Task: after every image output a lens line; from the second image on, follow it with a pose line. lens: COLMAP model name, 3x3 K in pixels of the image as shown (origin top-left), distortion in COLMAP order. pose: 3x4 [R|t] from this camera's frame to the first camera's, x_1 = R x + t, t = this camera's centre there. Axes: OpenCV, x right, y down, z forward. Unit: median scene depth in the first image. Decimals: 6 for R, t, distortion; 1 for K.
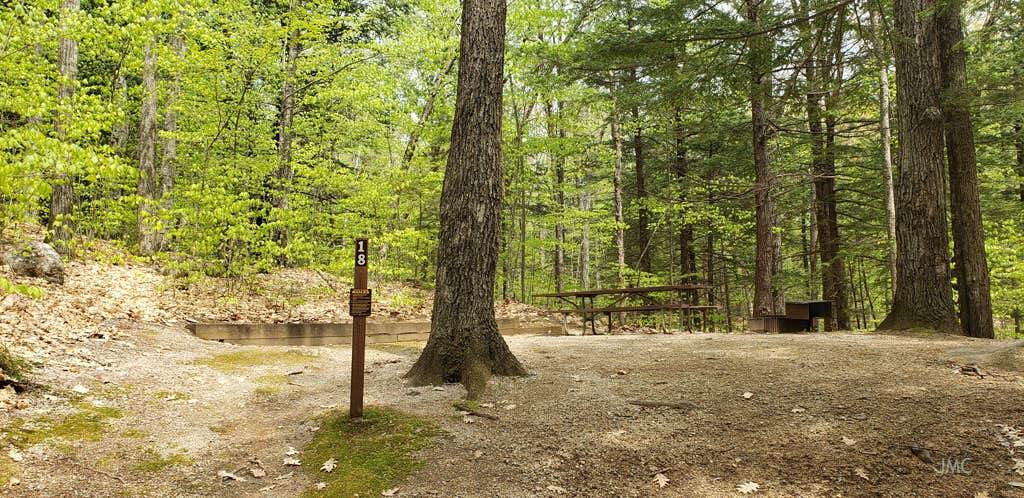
lens RADIAL K [[780.9, 0, 512.0], [0, 780.9, 249.0], [0, 0, 1]] dist [0.001928, -0.000824]
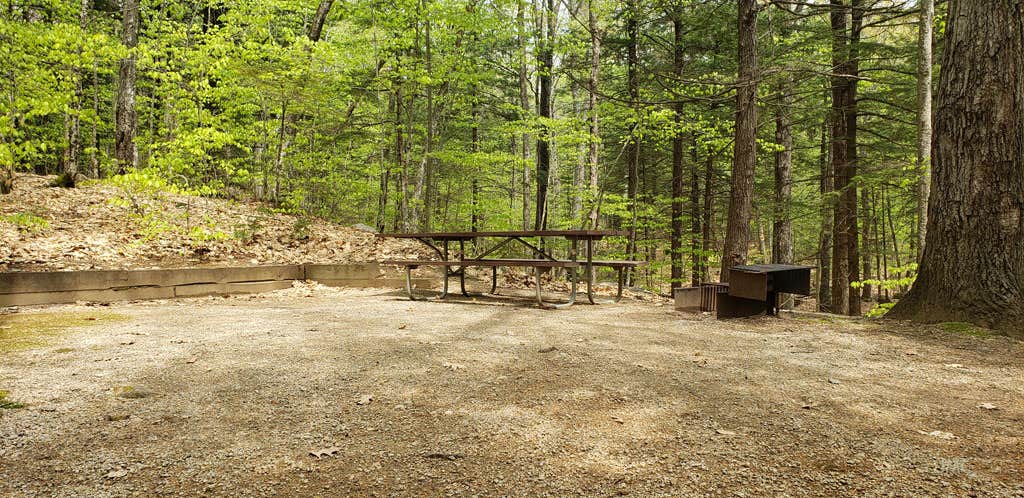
lens RADIAL K [[780.9, 0, 512.0], [0, 780.9, 249.0], [0, 0, 1]] dist [0.001928, -0.000824]
pose [[0.999251, 0.028167, -0.026532, 0.156952], [-0.025107, 0.993685, 0.109364, -0.003962], [0.029445, -0.108616, 0.993648, 0.323699]]
